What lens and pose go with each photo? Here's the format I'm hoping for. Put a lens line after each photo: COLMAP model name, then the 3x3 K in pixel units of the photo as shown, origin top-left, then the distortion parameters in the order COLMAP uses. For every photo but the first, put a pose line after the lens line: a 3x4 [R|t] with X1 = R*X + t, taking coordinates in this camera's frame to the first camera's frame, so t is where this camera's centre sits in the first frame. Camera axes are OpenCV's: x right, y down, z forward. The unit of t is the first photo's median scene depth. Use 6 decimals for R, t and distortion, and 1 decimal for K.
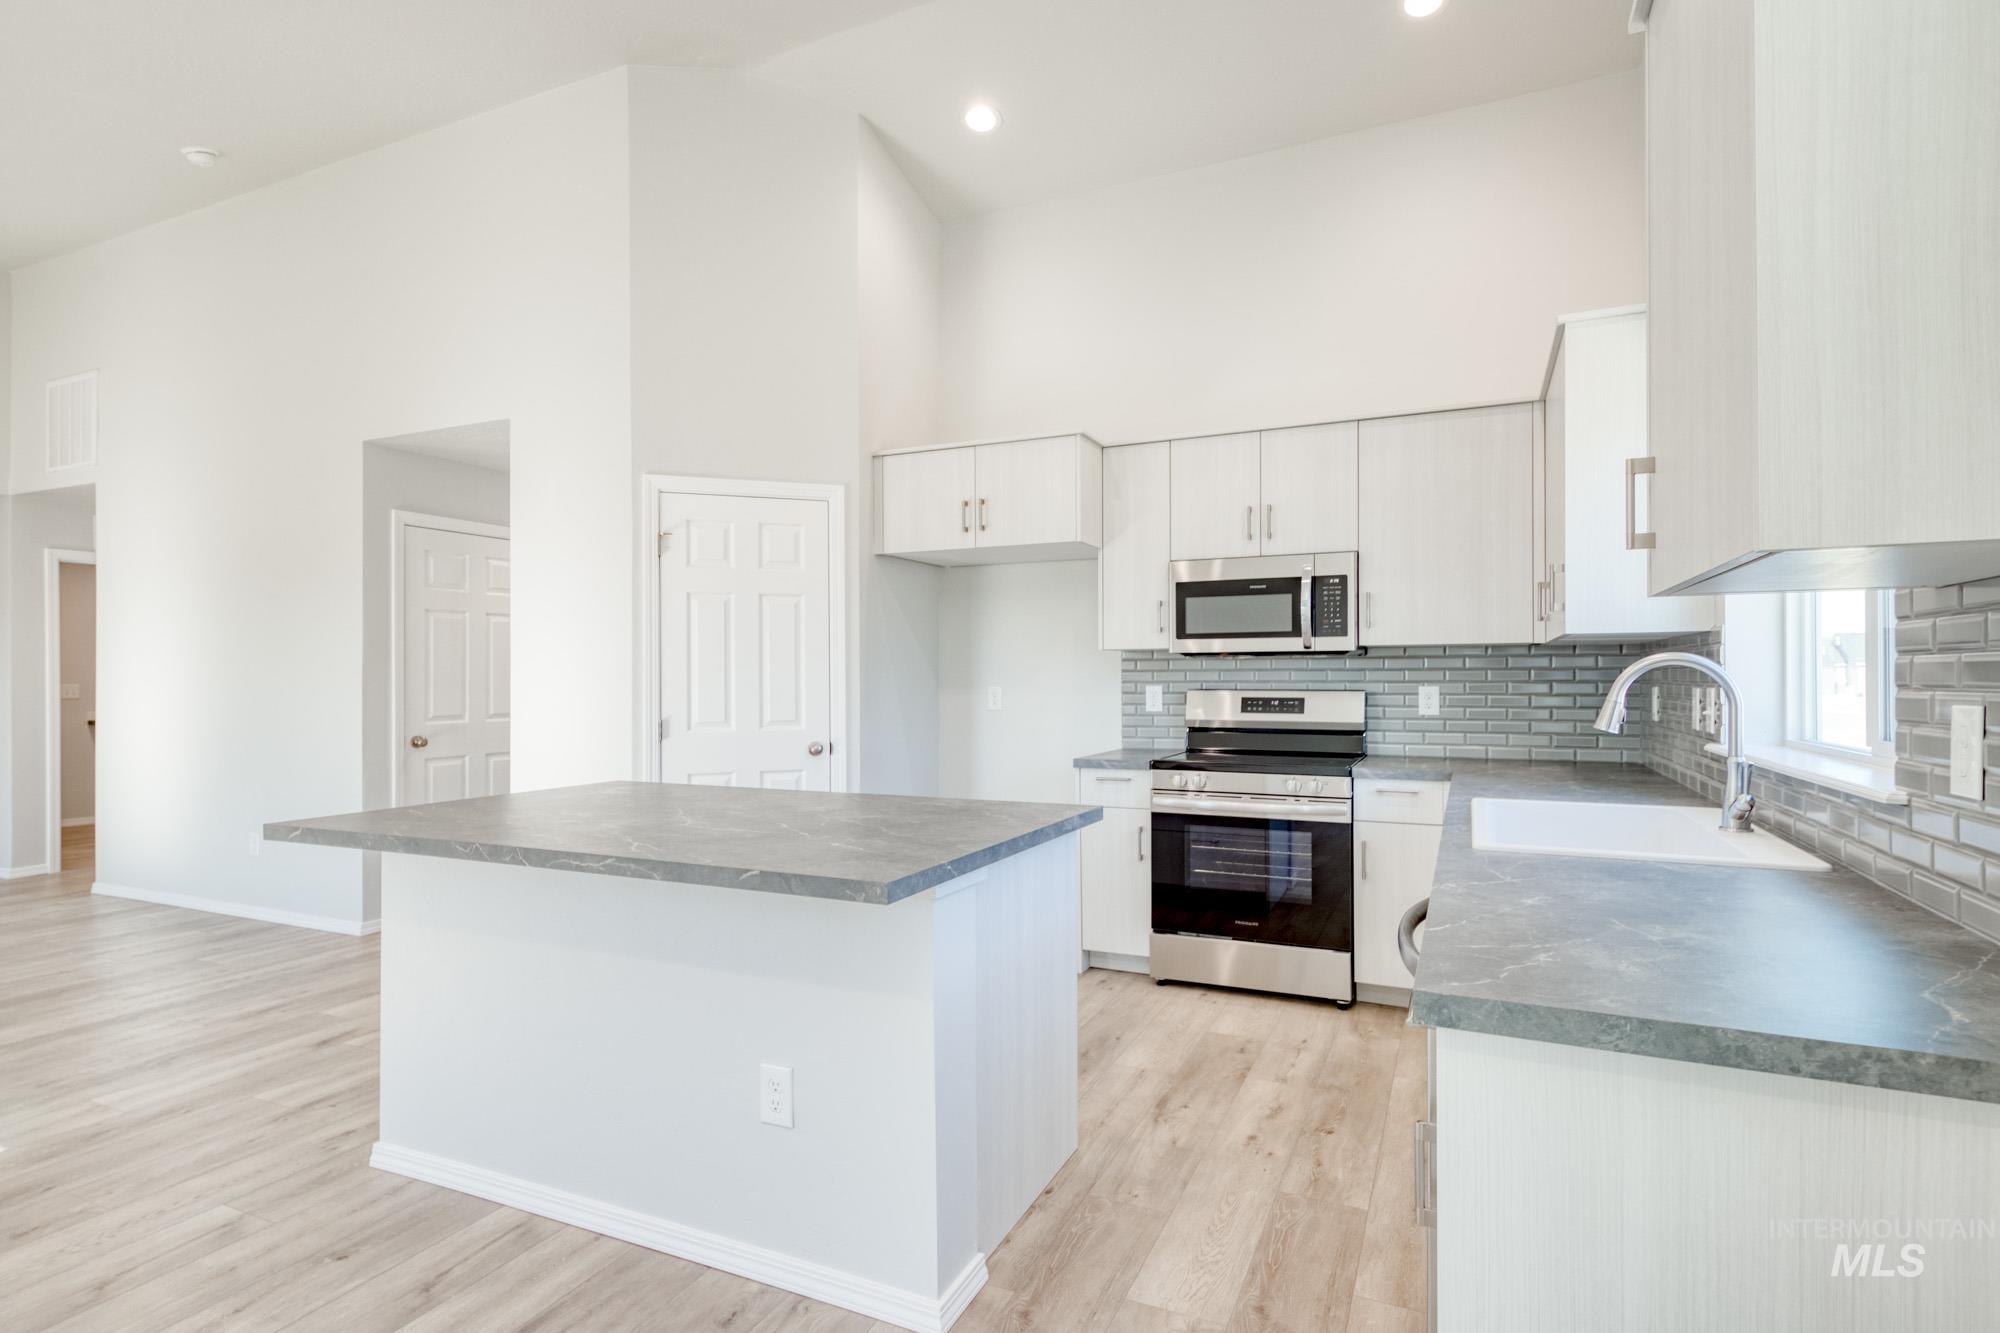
lens RADIAL K [[972.4, 0, 958.9], [0, 972.4, 672.7], [0, 0, 1]] dist [0.010054, -0.000673]
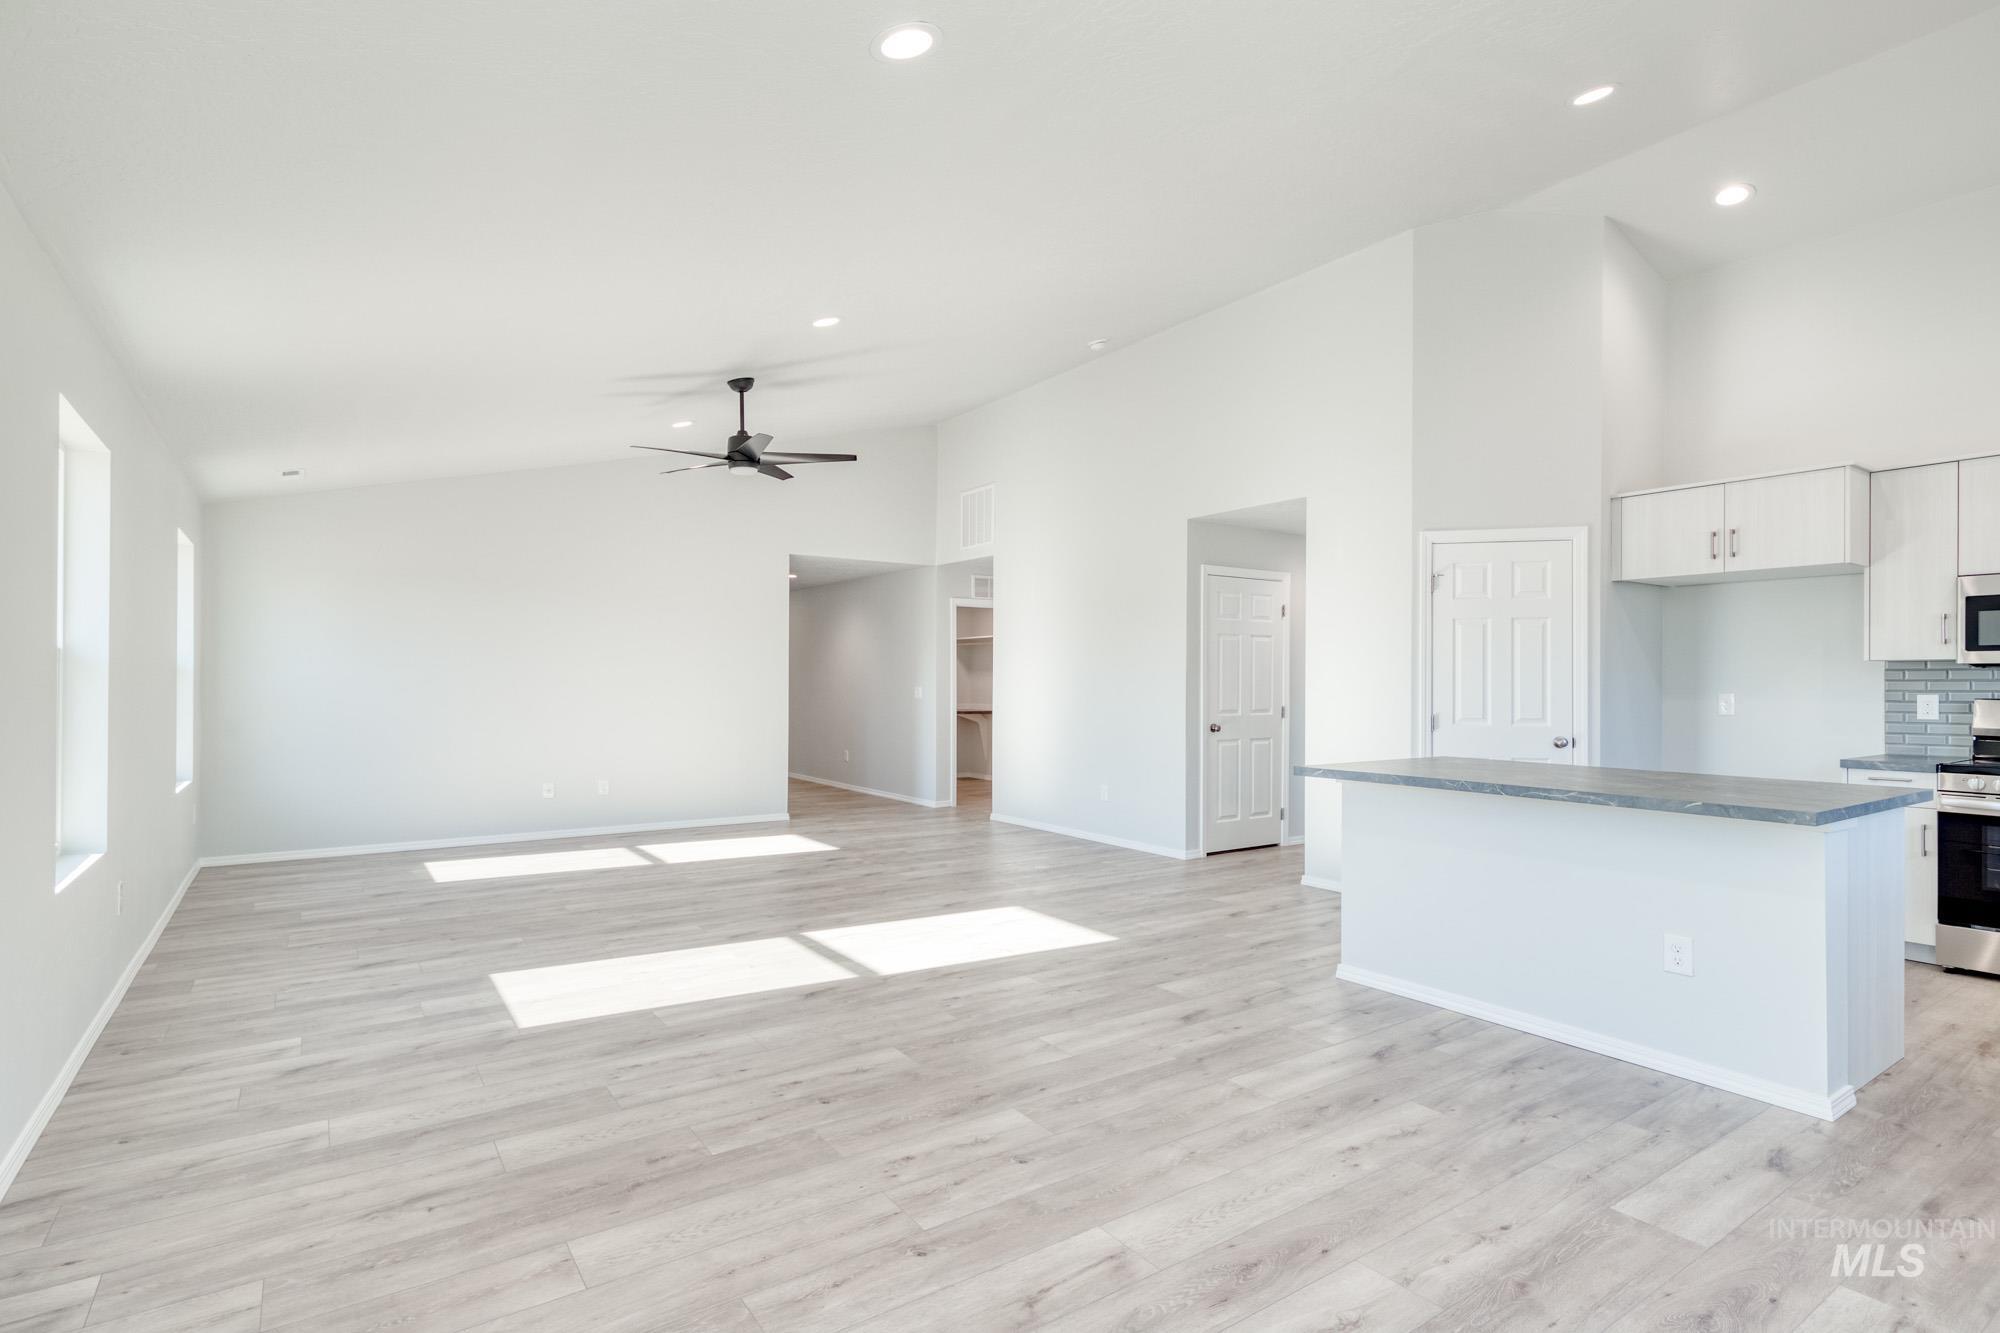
lens RADIAL K [[935.9, 0, 1021.3], [0, 935.9, 681.7], [0, 0, 1]] dist [0.023886, -0.011033]
pose [[0.878909, 0.005879, -0.476953, -0.185137], [-0.004149, 0.999980, 0.004679, -0.001422], [0.476971, -0.002134, 0.878916, -0.386530]]
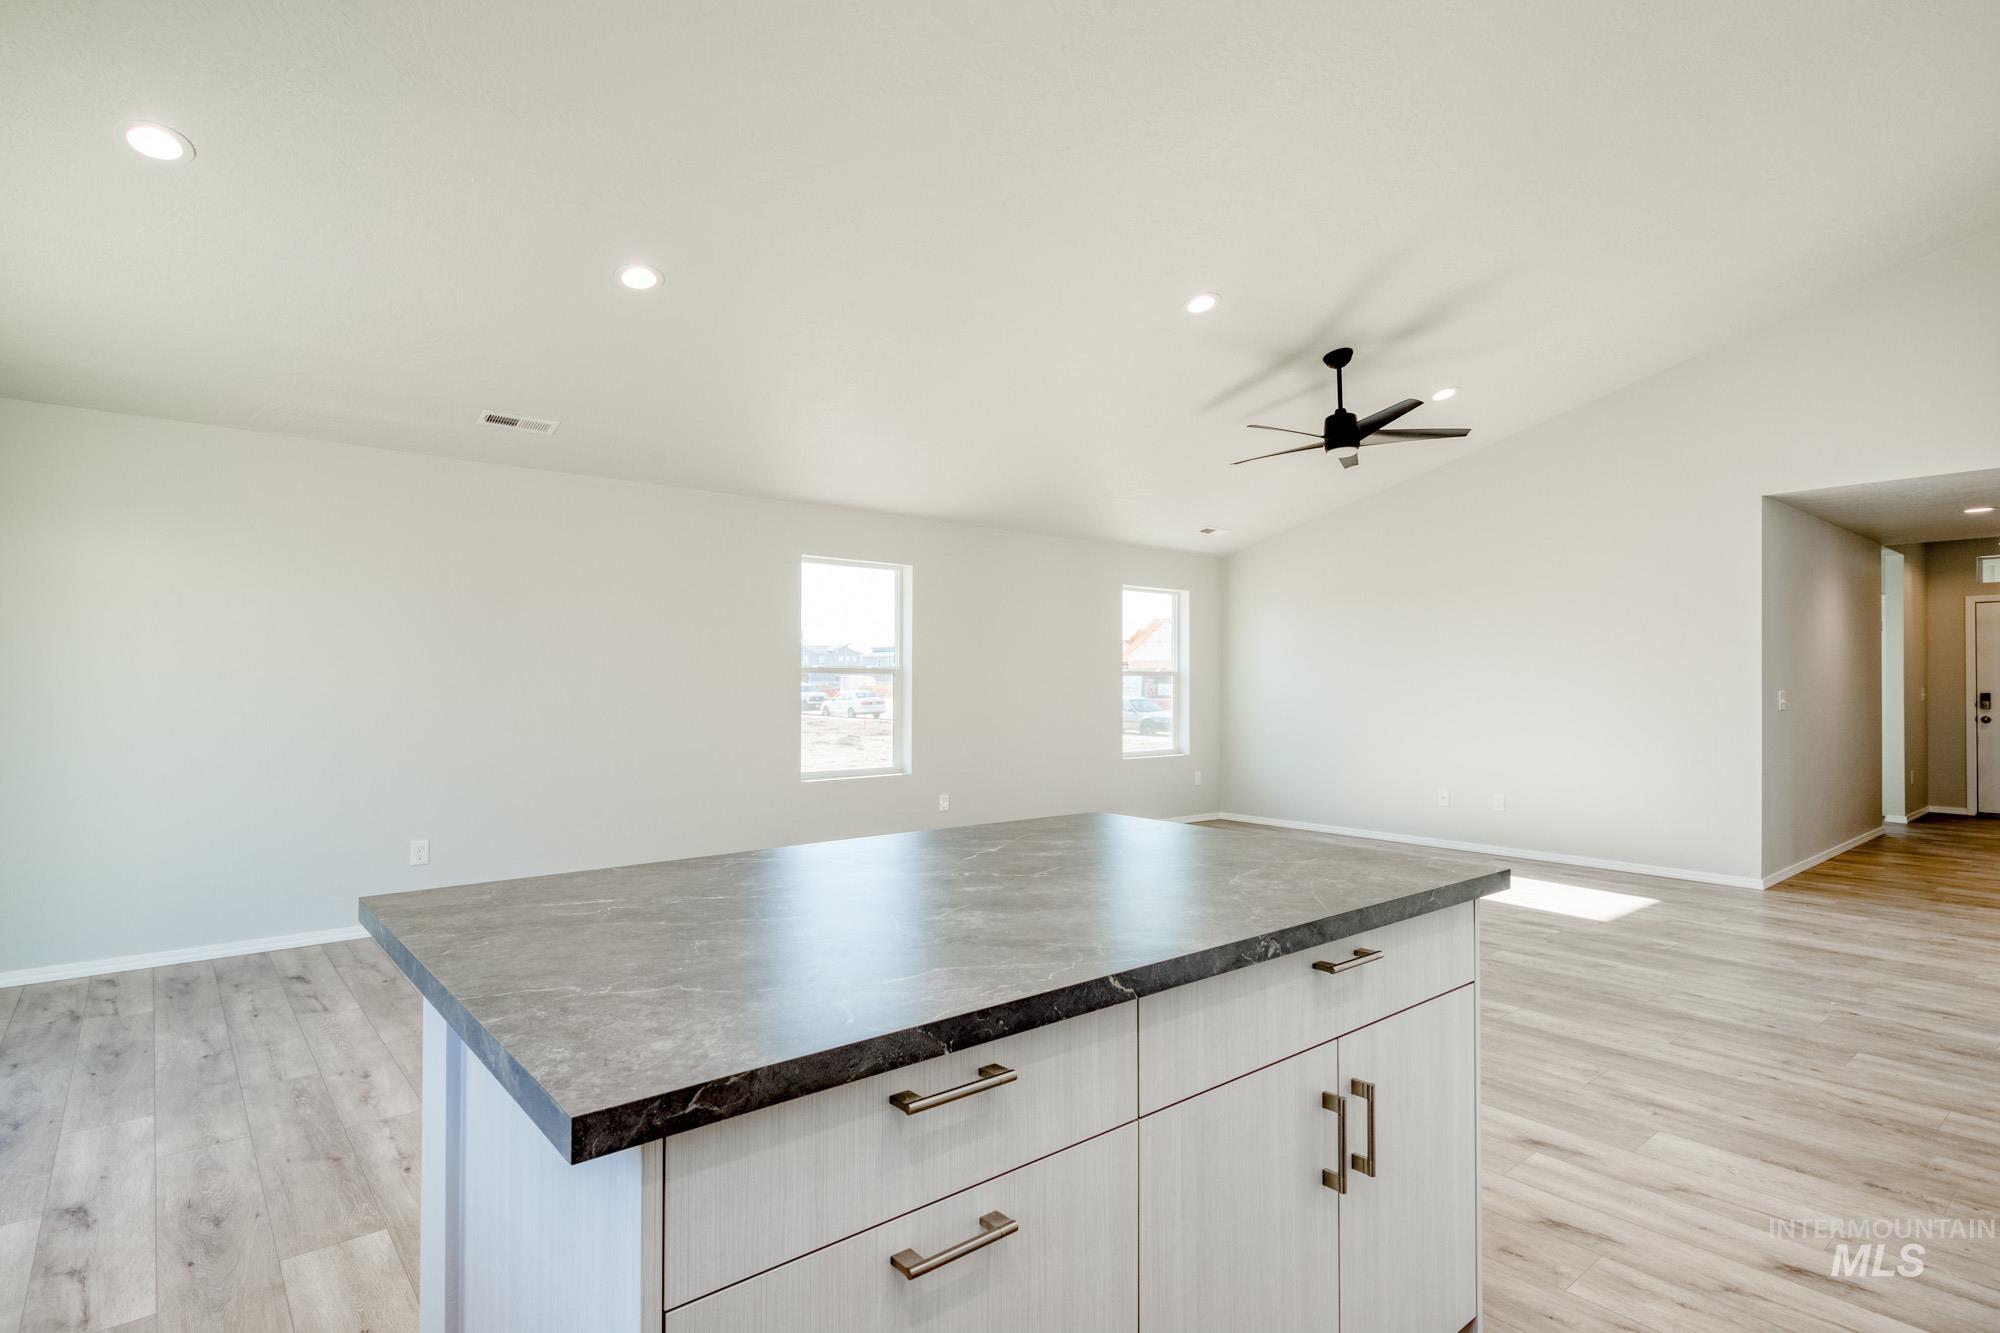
lens RADIAL K [[1029.4, 0, 1000.0], [0, 1029.4, 666.5], [0, 0, 1]] dist [0.032699, -0.018276]
pose [[-0.400168, -0.015540, -0.916310, 0.232442], [0.006765, 0.999779, -0.019910, 0.008502], [0.916417, -0.014166, -0.399974, 0.751982]]
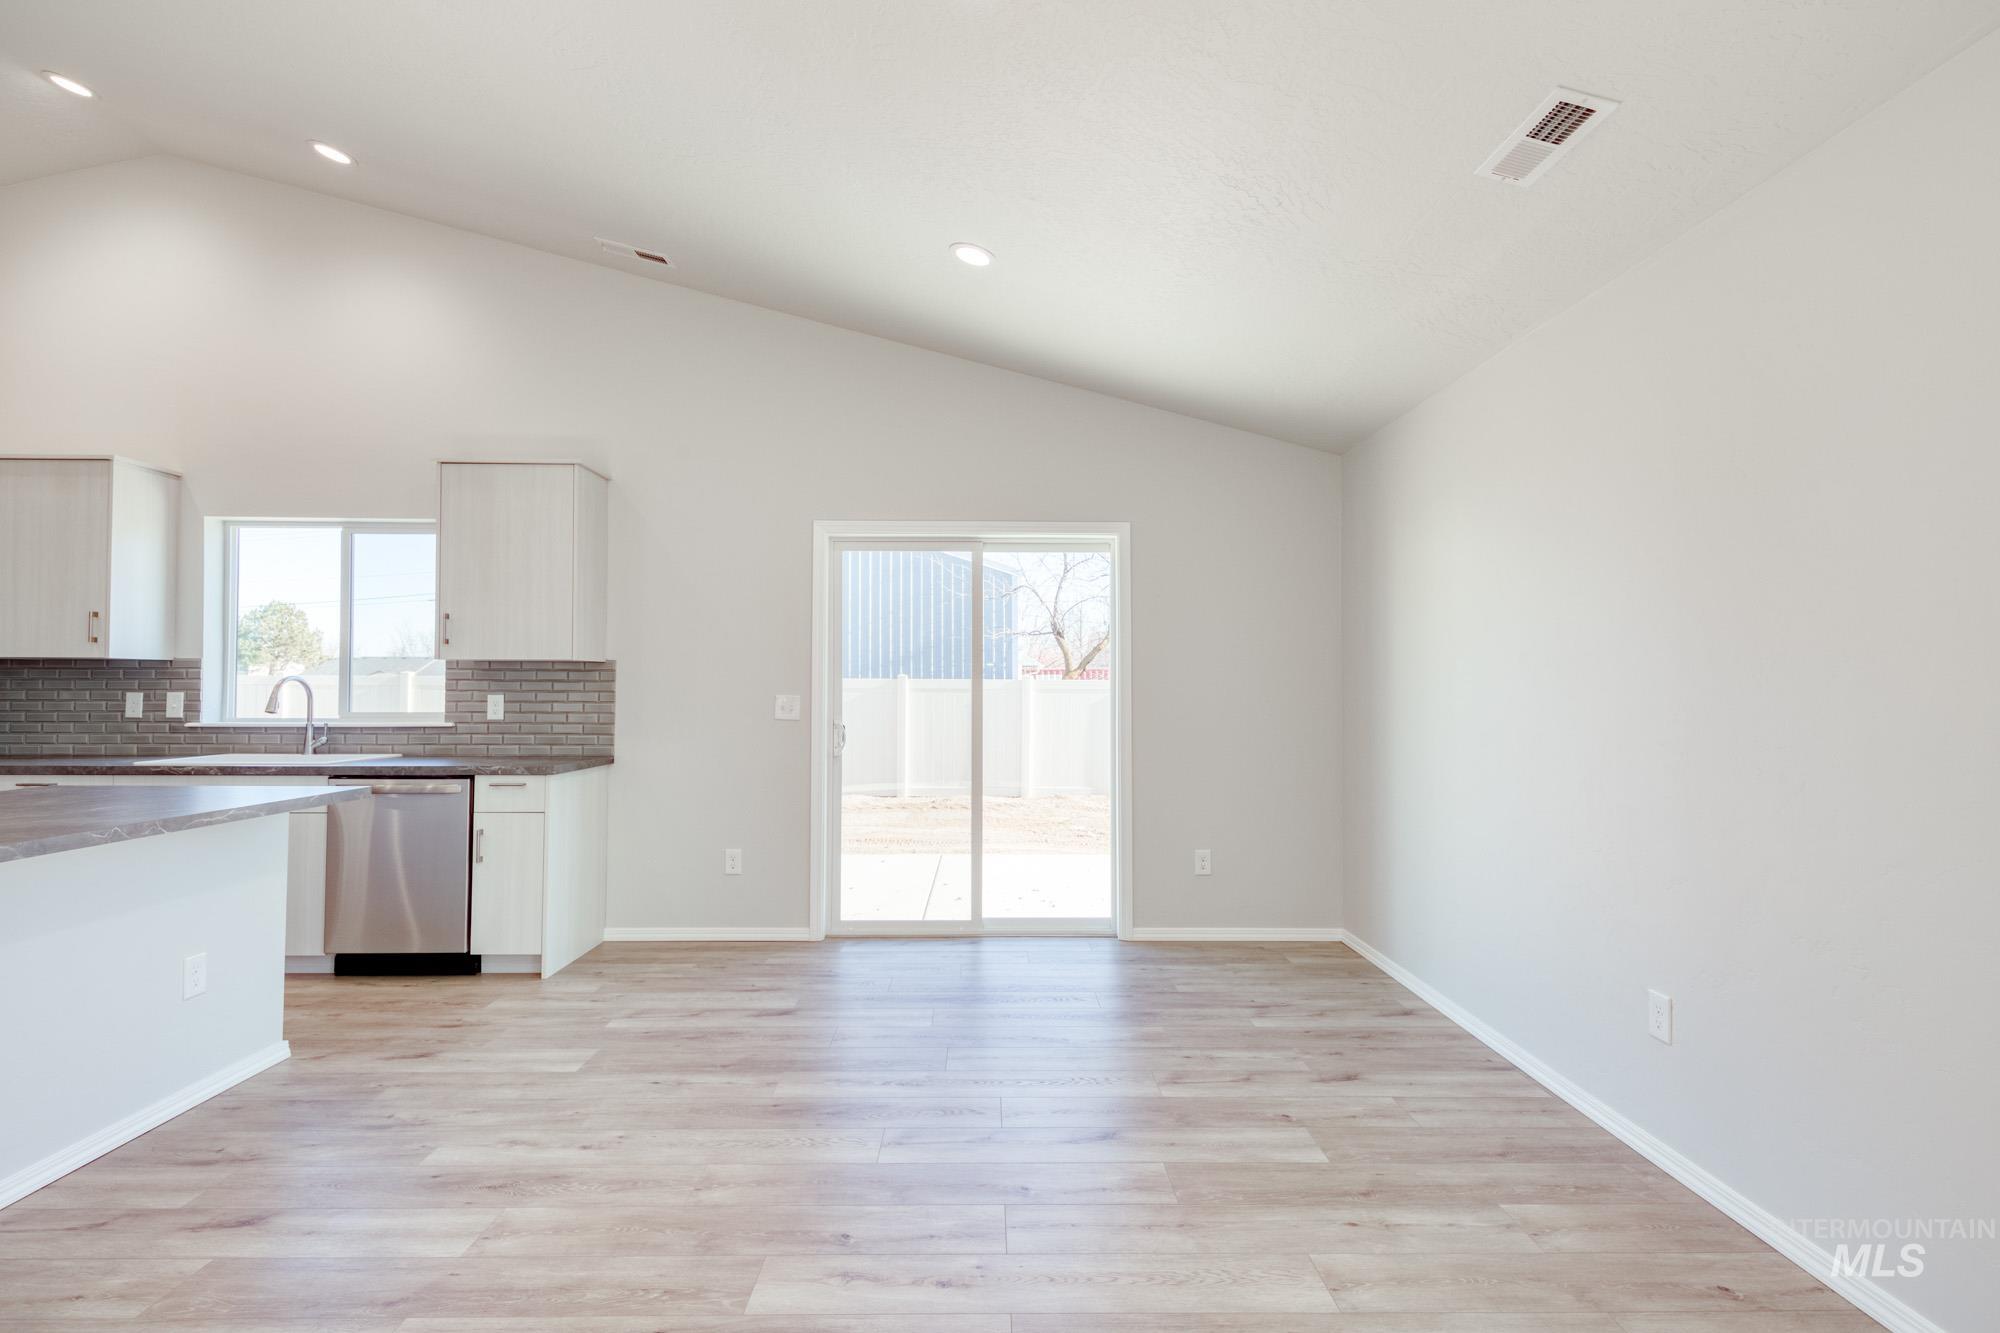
lens RADIAL K [[967.0, 0, 1019.7], [0, 967.0, 668.0], [0, 0, 1]] dist [0.002793, -0.000619]
pose [[-0.447037, 0.019696, 0.894299, -0.958105], [-0.007563, 0.999639, -0.025797, 0.003248], [-0.894483, -0.018295, -0.446727, 0.264247]]
